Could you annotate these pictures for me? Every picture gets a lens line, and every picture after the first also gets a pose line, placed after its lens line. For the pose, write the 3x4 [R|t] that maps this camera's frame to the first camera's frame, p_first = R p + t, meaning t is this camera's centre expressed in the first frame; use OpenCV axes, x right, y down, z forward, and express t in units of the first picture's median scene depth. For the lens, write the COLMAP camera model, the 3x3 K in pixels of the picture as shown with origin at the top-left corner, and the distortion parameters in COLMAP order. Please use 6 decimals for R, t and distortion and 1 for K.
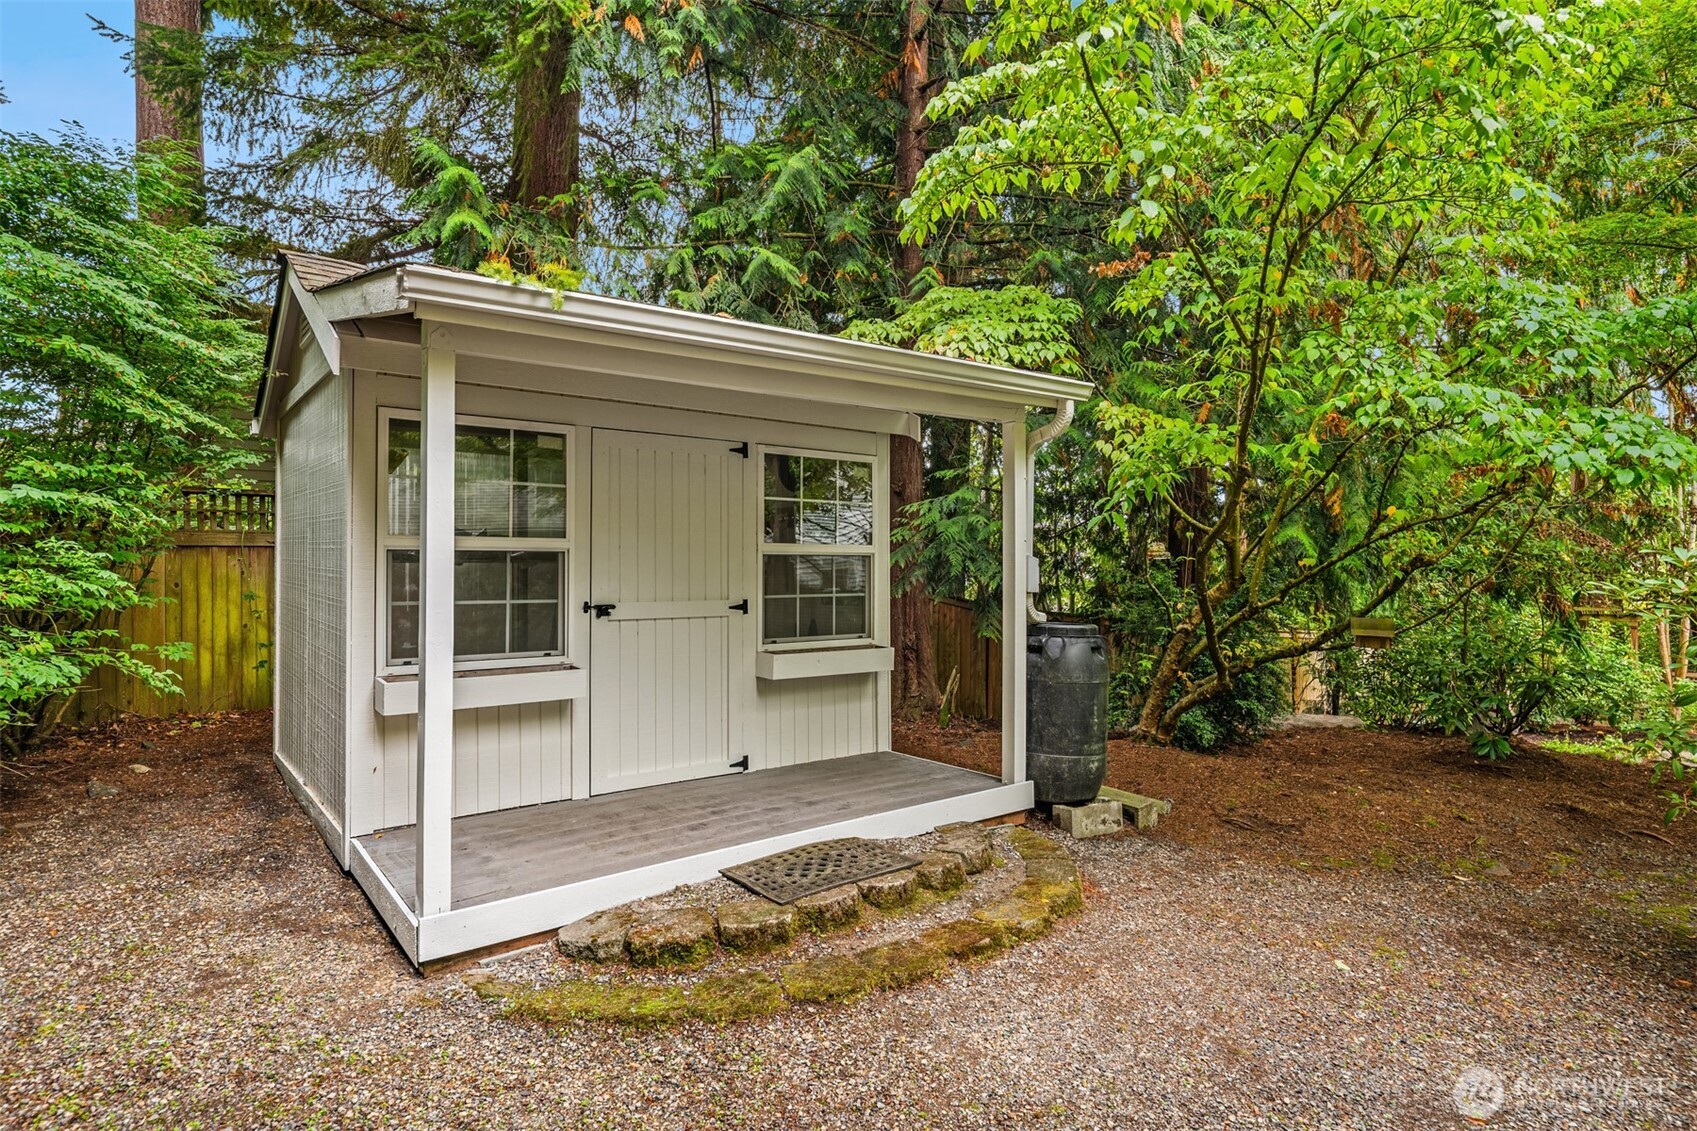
lens RADIAL K [[947.5, 0, 848.5], [0, 947.5, 565.5], [0, 0, 1]] dist [-0.005394, -0.001324]
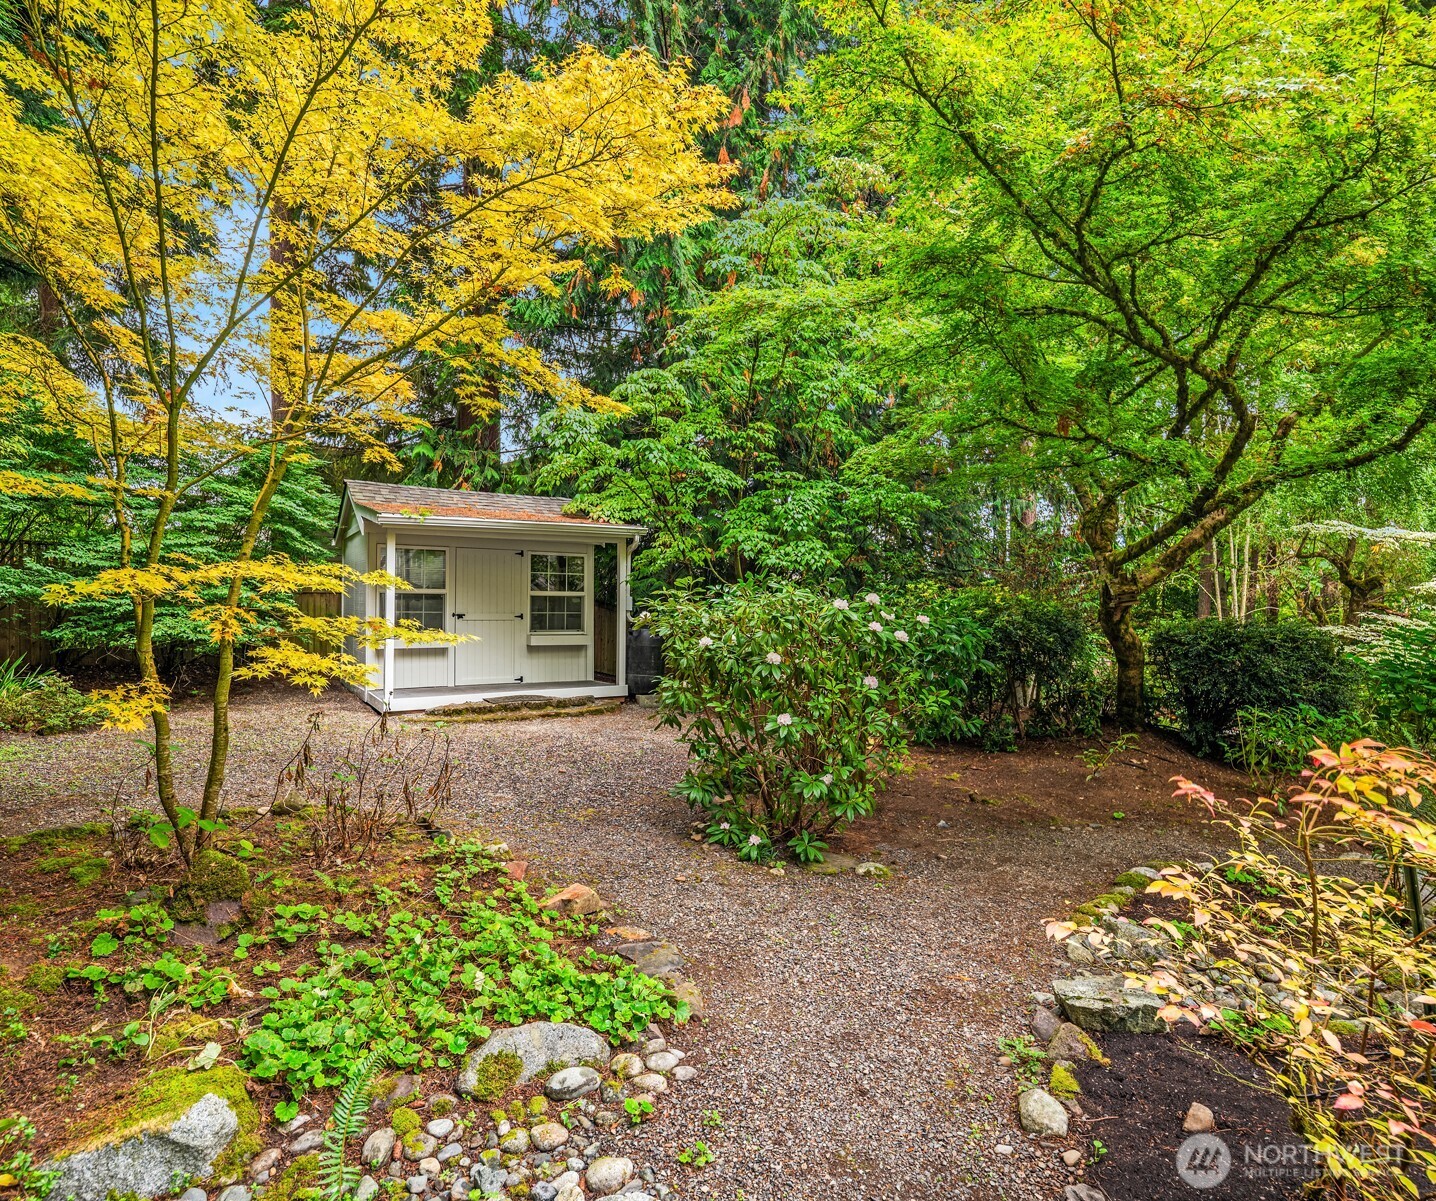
lens RADIAL K [[830.4, 0, 718.0], [0, 830.4, 600.5], [0, 0, 1]] dist [0.000981, 0.000072]
pose [[0.994292, -0.002544, -0.106664, 0.648236], [0.001864, 0.999977, -0.006477, 0.017046], [0.106678, 0.006241, 0.994274, -1.135361]]
